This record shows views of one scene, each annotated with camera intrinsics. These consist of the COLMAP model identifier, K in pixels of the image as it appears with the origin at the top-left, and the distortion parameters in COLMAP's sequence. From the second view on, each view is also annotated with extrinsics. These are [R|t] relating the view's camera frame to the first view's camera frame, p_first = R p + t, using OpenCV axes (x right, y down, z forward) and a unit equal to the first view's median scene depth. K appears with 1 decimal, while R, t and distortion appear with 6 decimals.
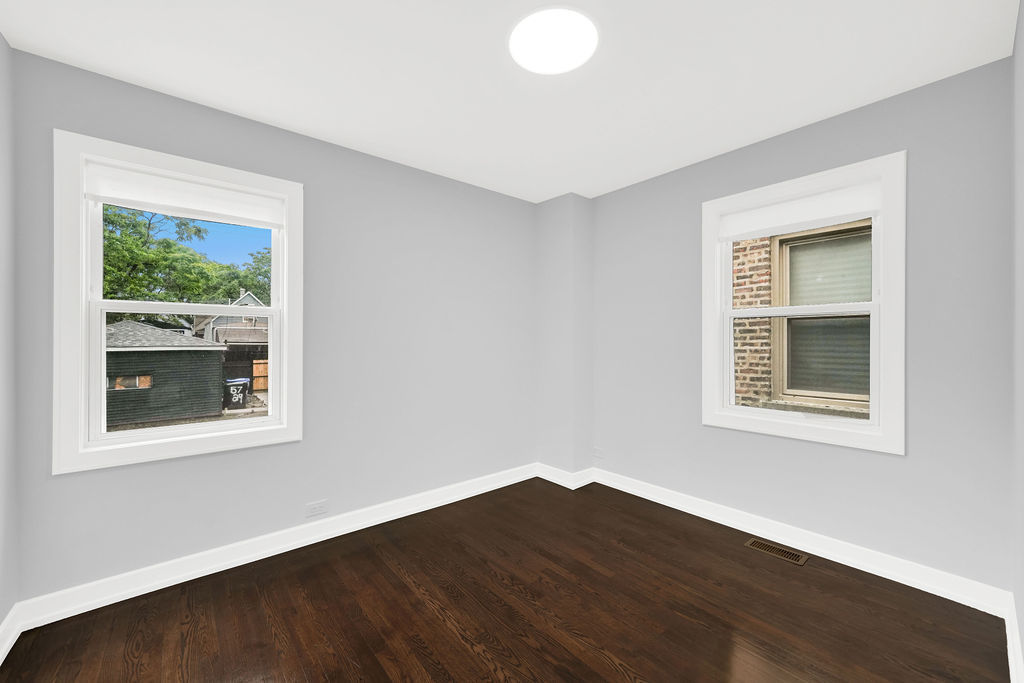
lens RADIAL K [[454.1, 0, 512.0], [0, 454.1, 341.5], [0, 0, 1]] dist [0.001800, 0.000242]
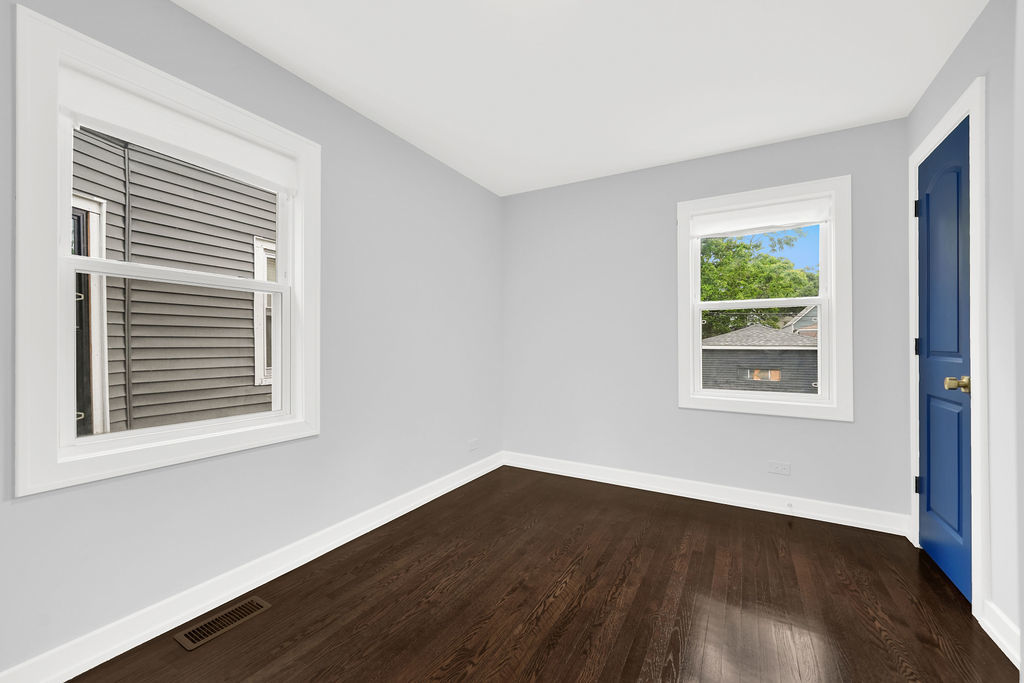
lens RADIAL K [[416.8, 0, 512.0], [0, 416.8, 341.5], [0, 0, 1]] dist [0.000039, 0.000002]
pose [[0.314109, -0.002252, -0.949384, 0.186336], [-0.001035, 0.999996, -0.002715, 0.035954], [0.949386, 0.001835, 0.314105, -0.033360]]
